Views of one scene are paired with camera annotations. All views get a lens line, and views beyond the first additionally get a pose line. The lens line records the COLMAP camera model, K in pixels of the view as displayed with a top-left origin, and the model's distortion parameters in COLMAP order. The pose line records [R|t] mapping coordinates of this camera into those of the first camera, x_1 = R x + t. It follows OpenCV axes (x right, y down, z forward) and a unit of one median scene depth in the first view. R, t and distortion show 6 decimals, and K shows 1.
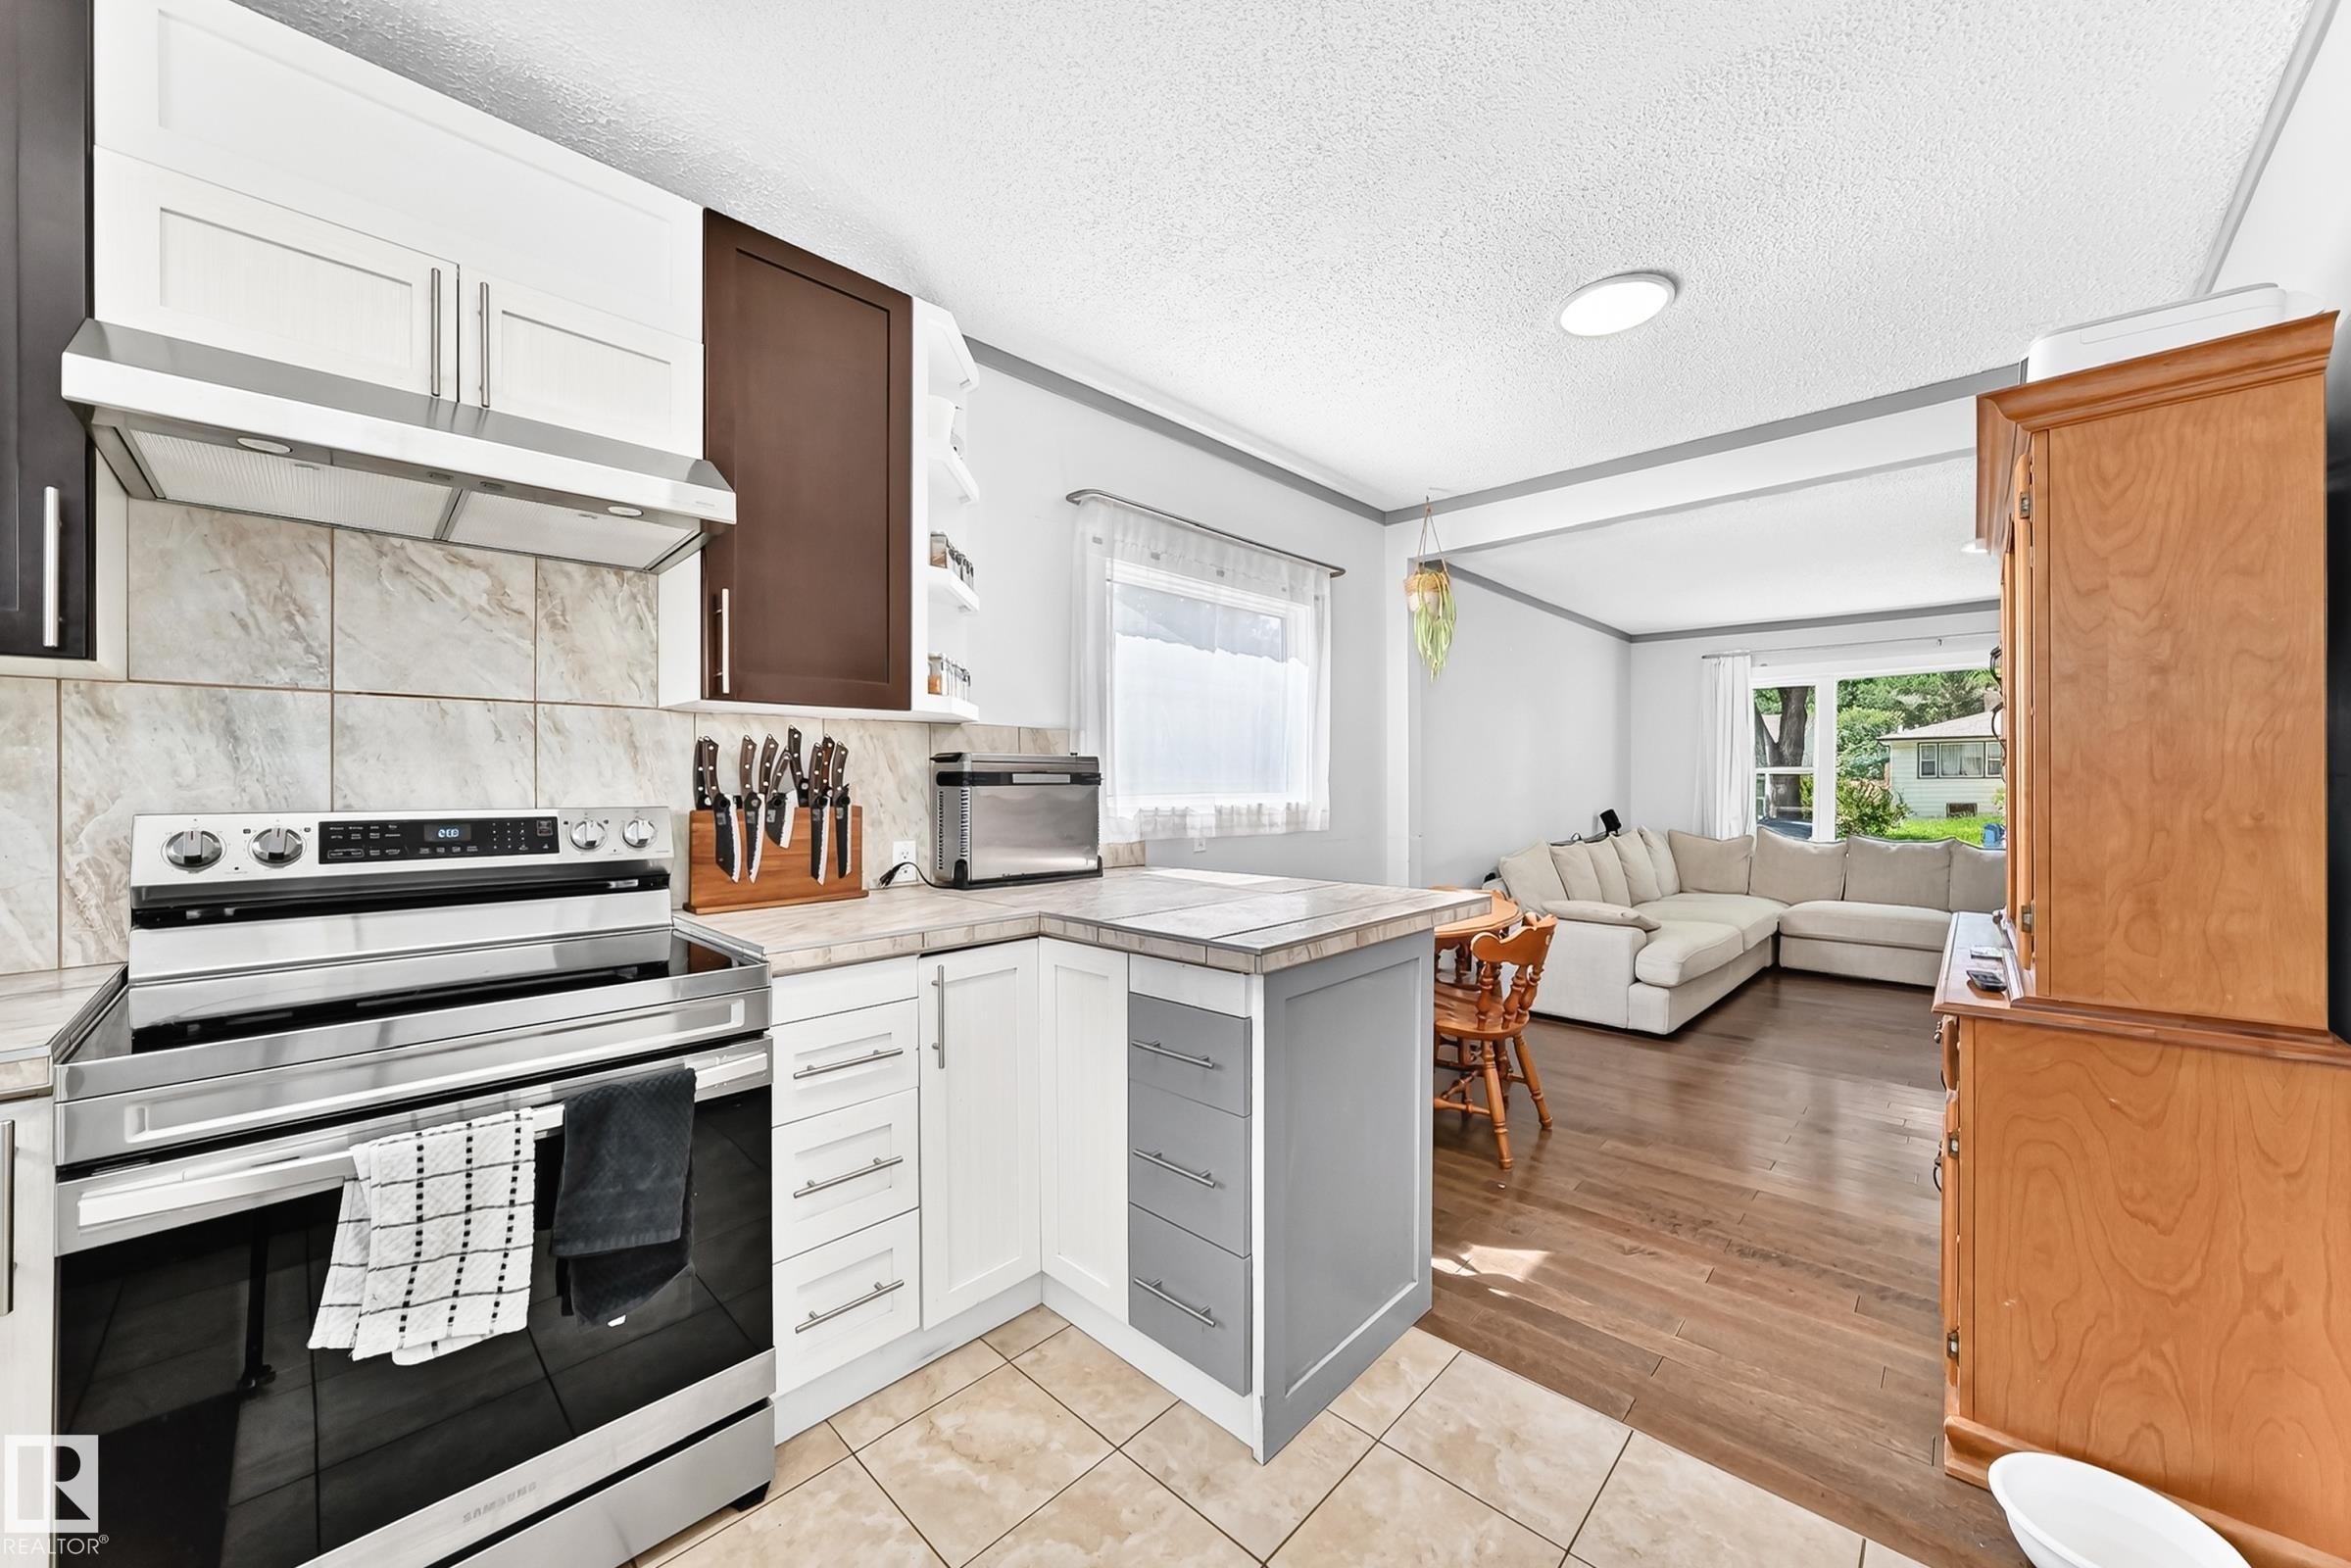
lens RADIAL K [[861.9, 0, 1187.3], [0, 861.9, 783.8], [0, 0, 1]] dist [-0.022527, 0.007858]
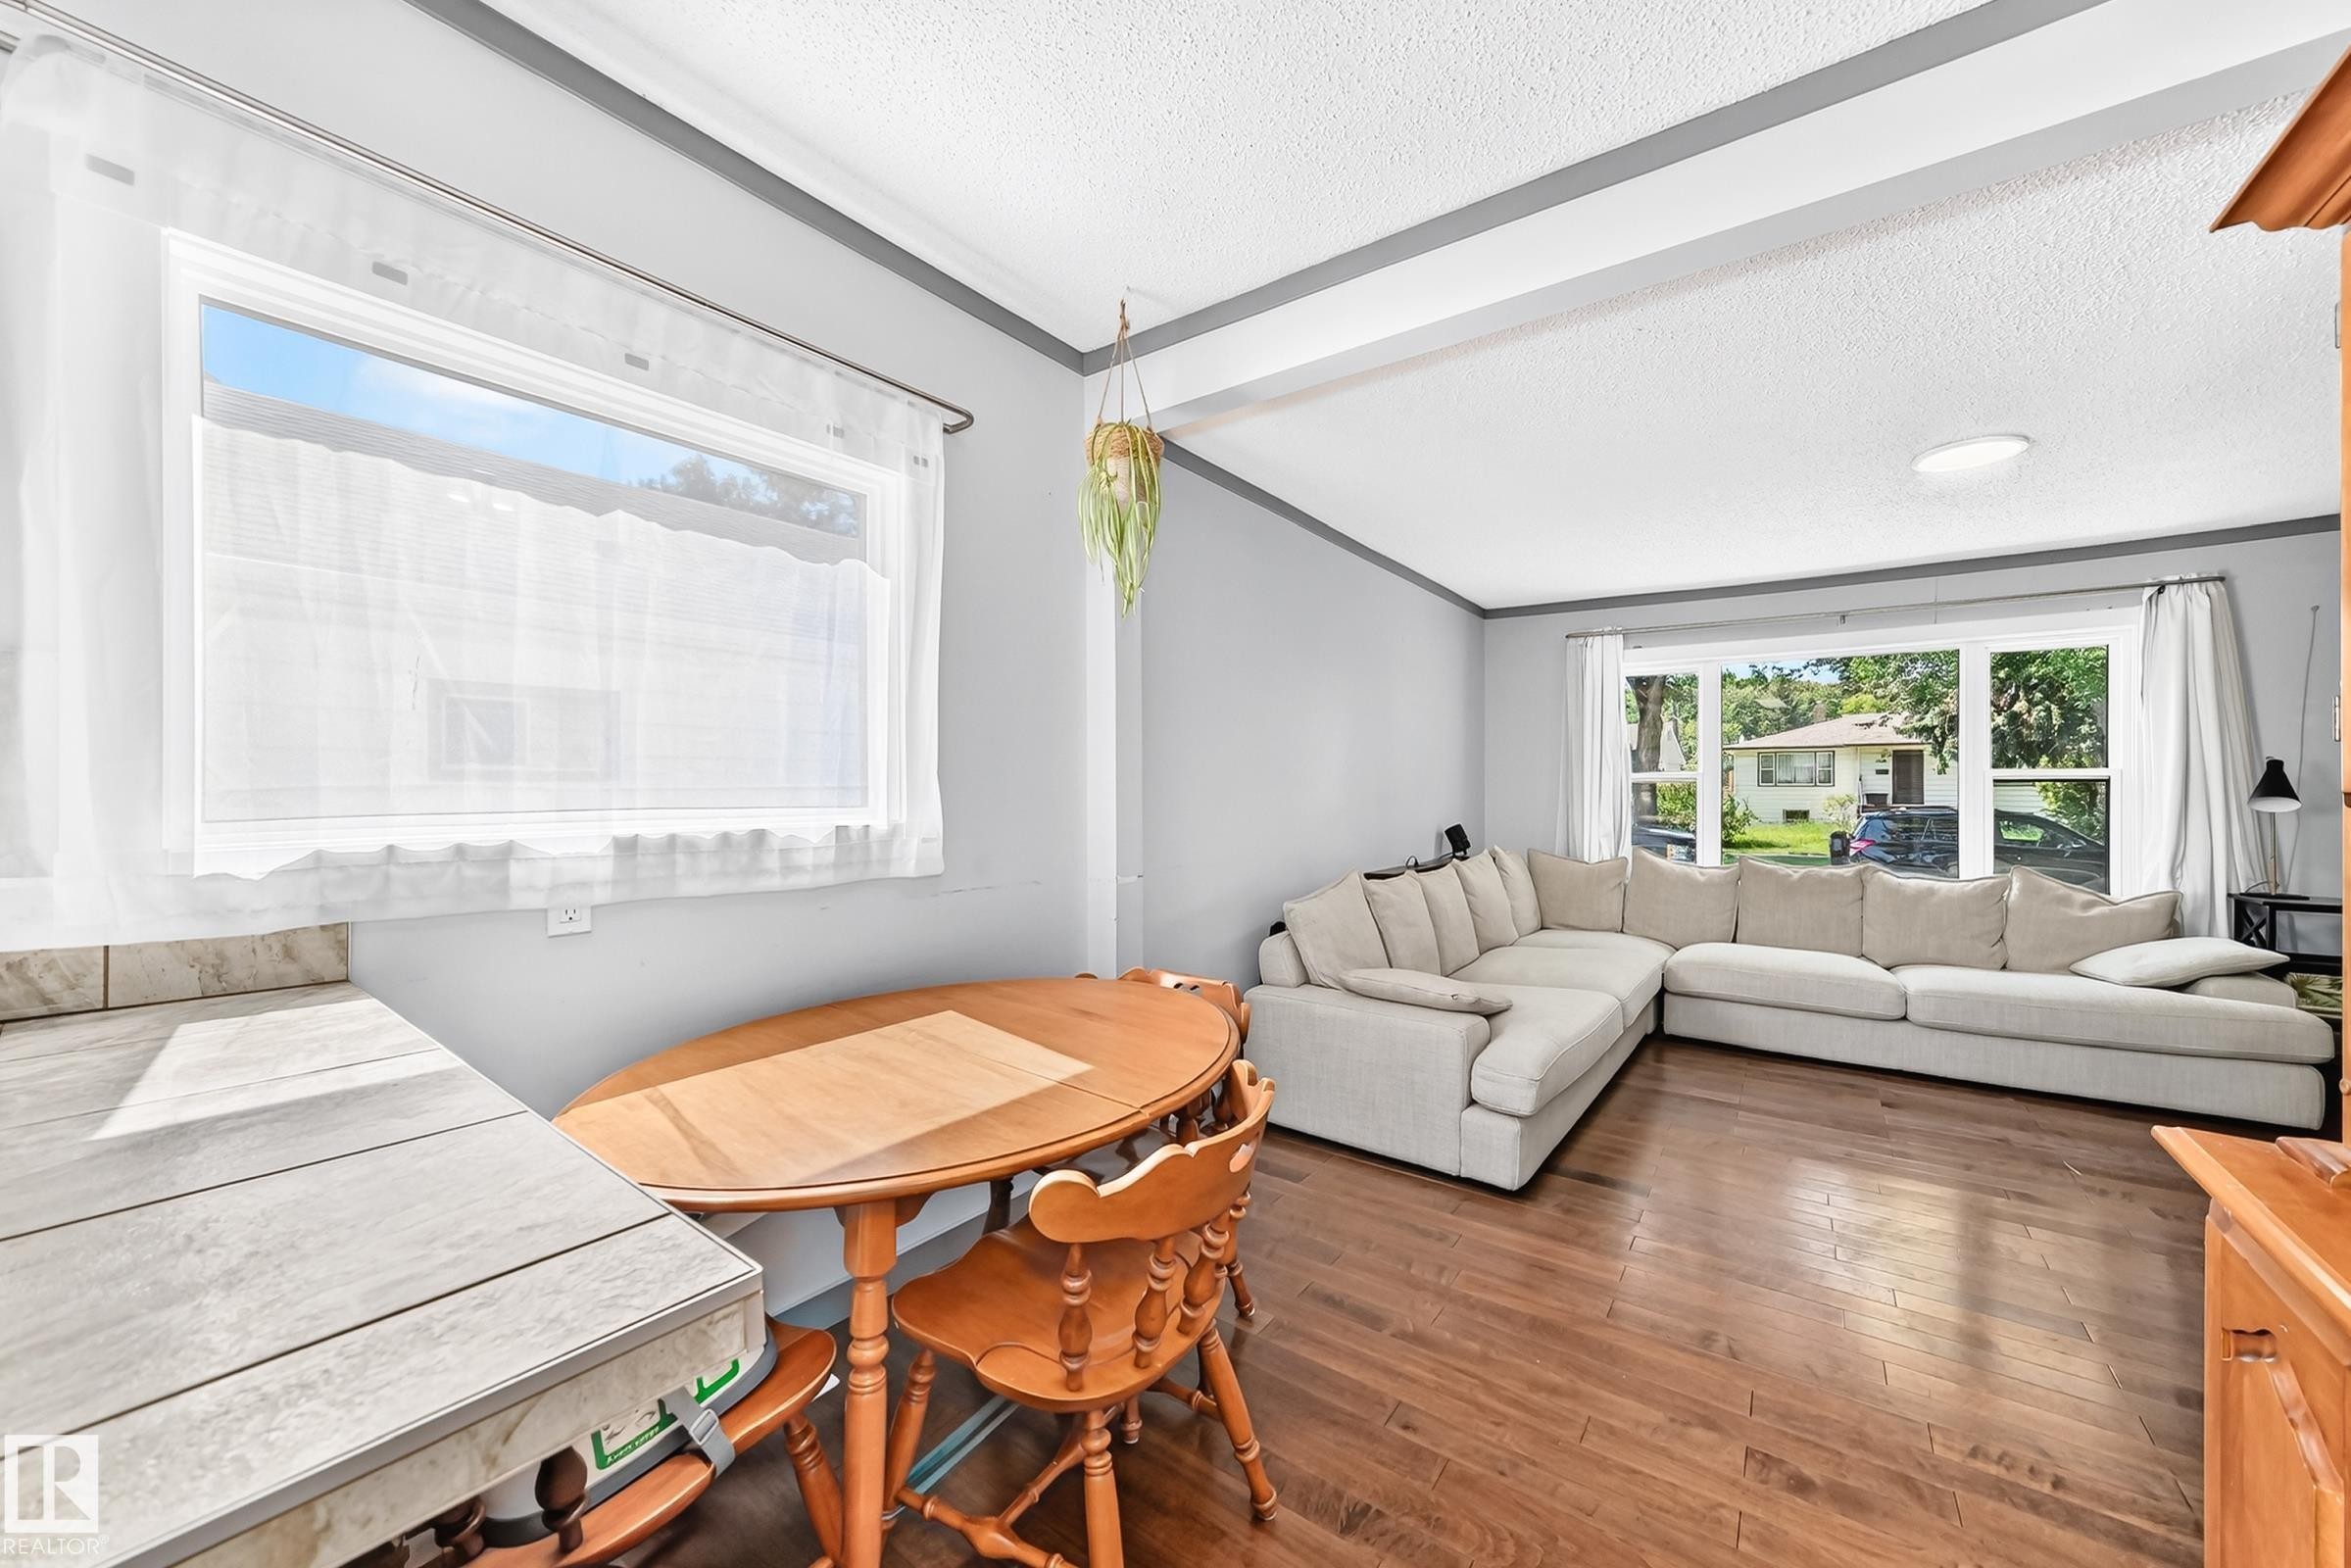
lens RADIAL K [[859.4, 0, 1180.7], [0, 859.4, 758.4], [0, 0, 1]] dist [-0.019382, 0.004941]
pose [[0.992822, 0.012183, 0.118982, 0.257459], [-0.008420, 0.999450, -0.032083, -0.005462], [-0.119307, 0.030851, 0.992378, 0.432729]]
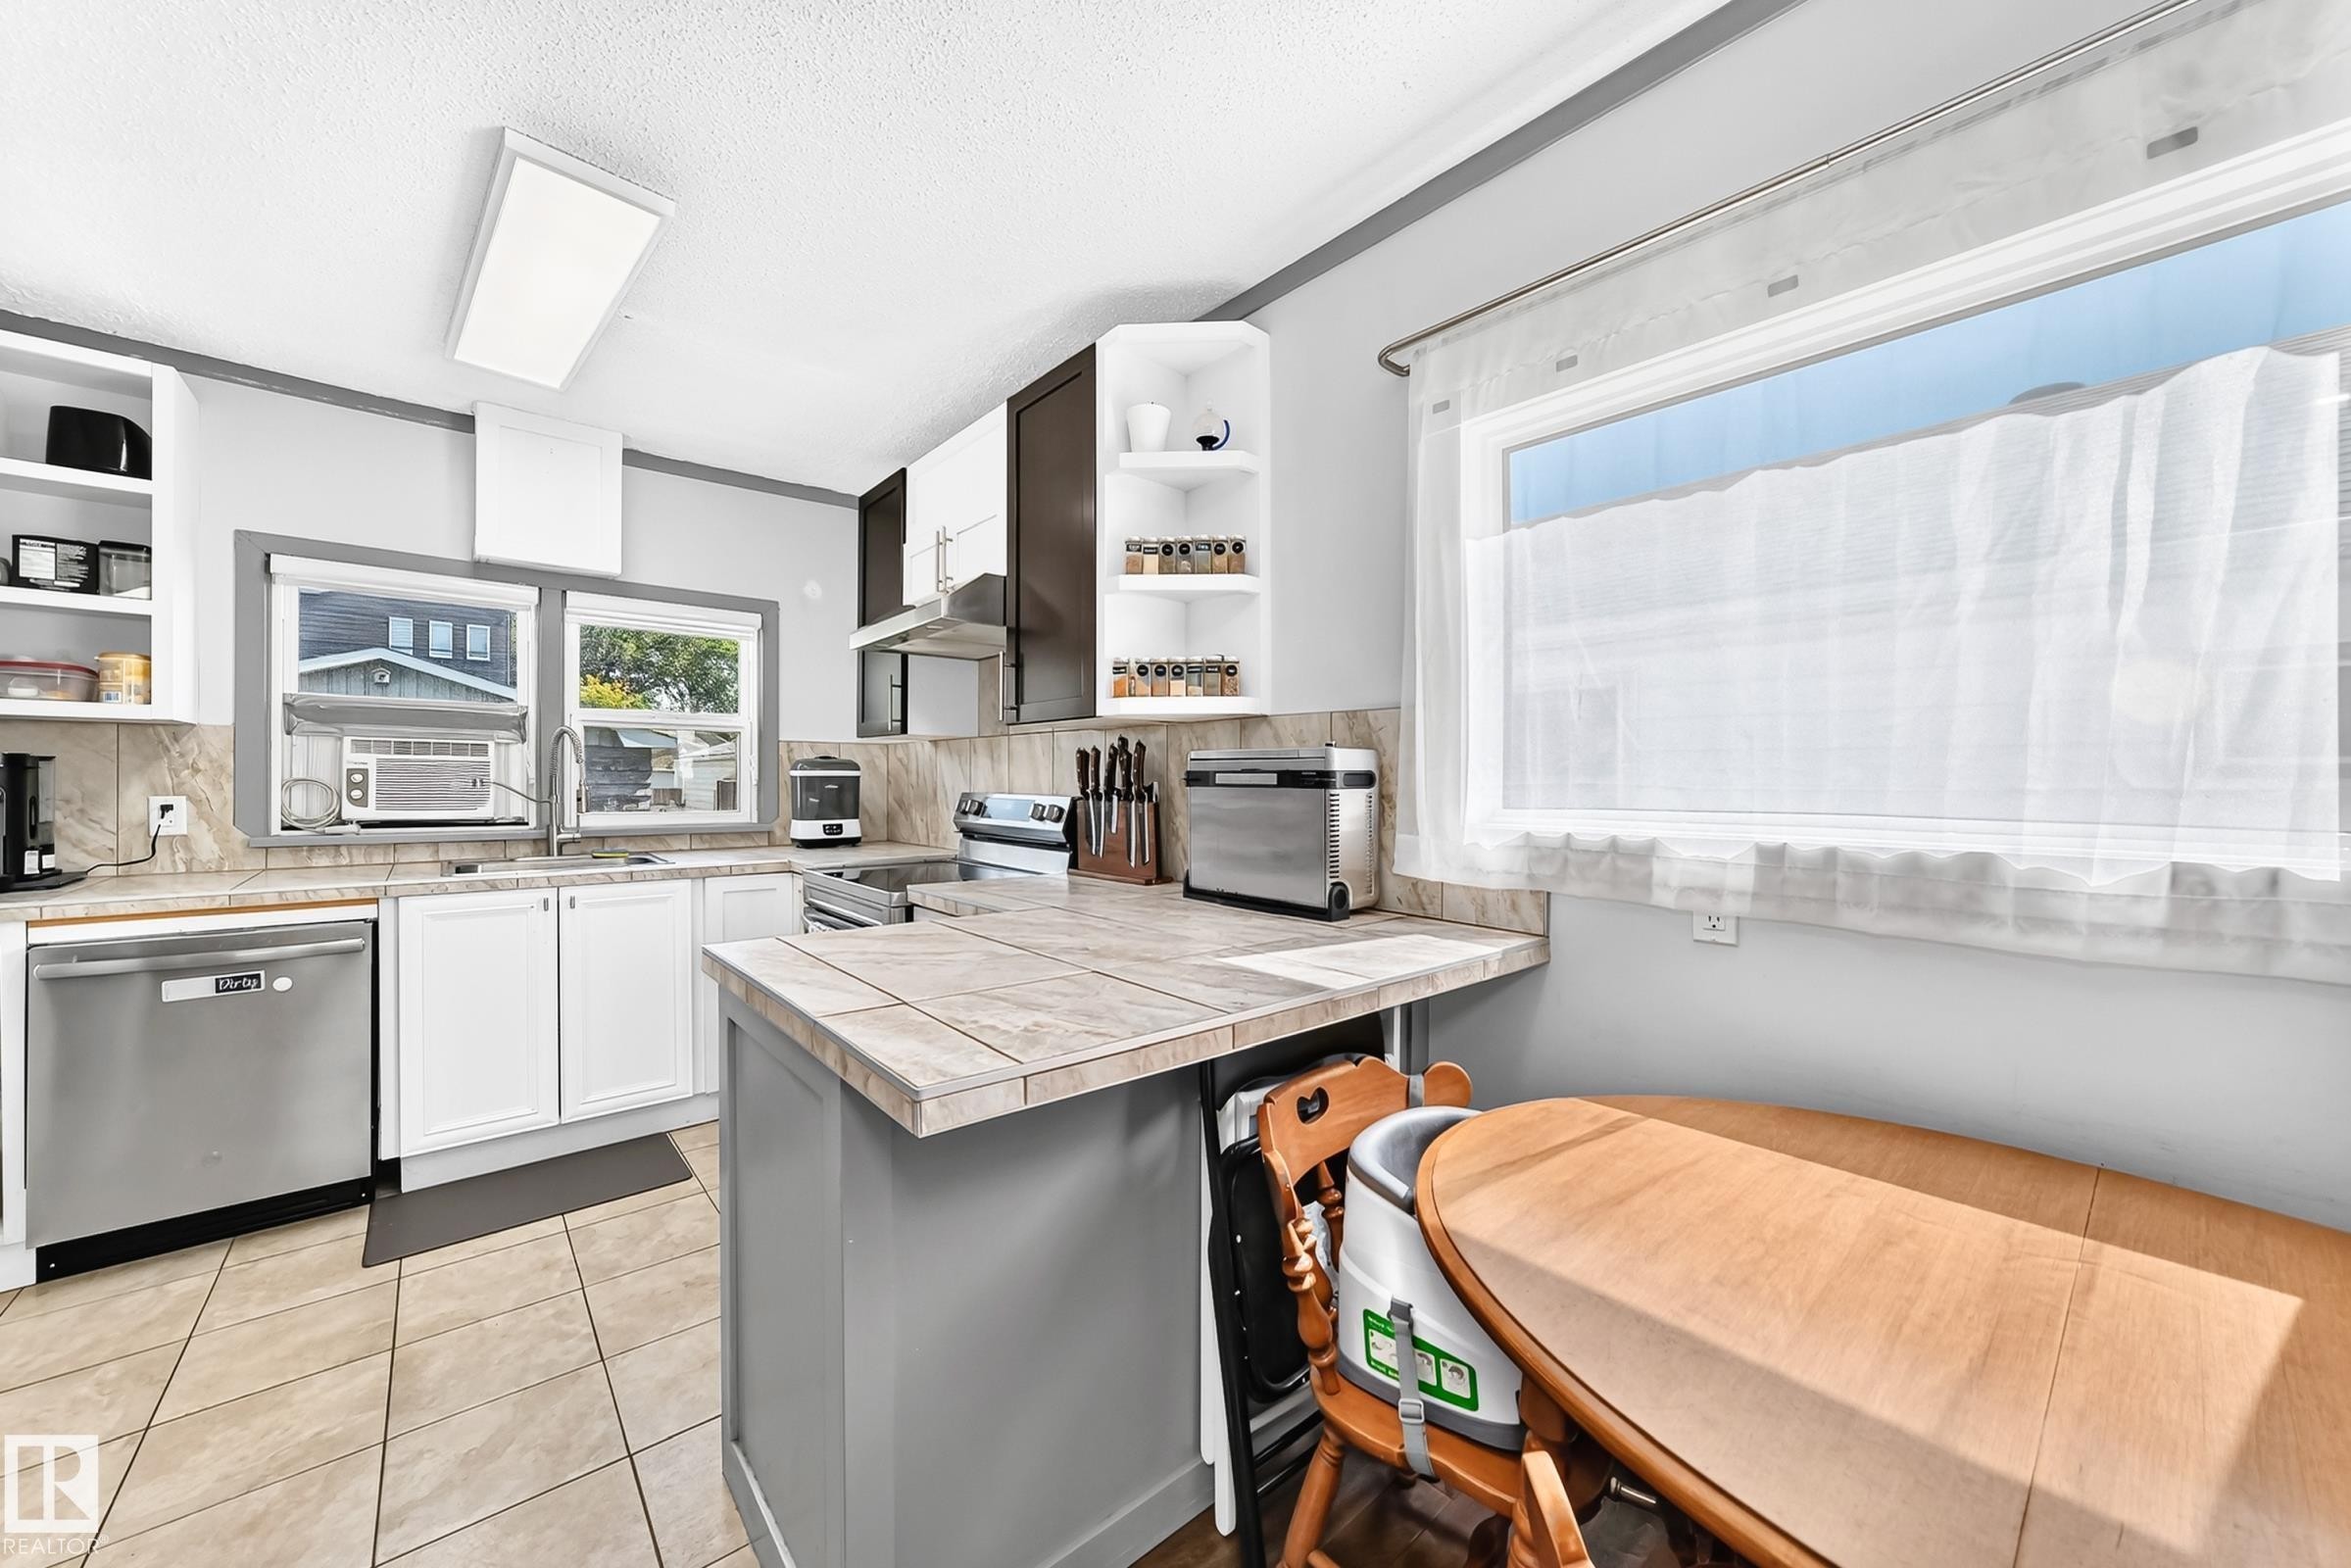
lens RADIAL K [[852.2, 0, 1187.9], [0, 852.2, 779.5], [0, 0, 1]] dist [-0.027496, 0.007650]
pose [[-0.095345, 0.006199, -0.995425, 0.418294], [-0.004968, 0.999965, 0.006703, -0.006843], [0.995432, 0.005585, -0.095311, 0.676245]]
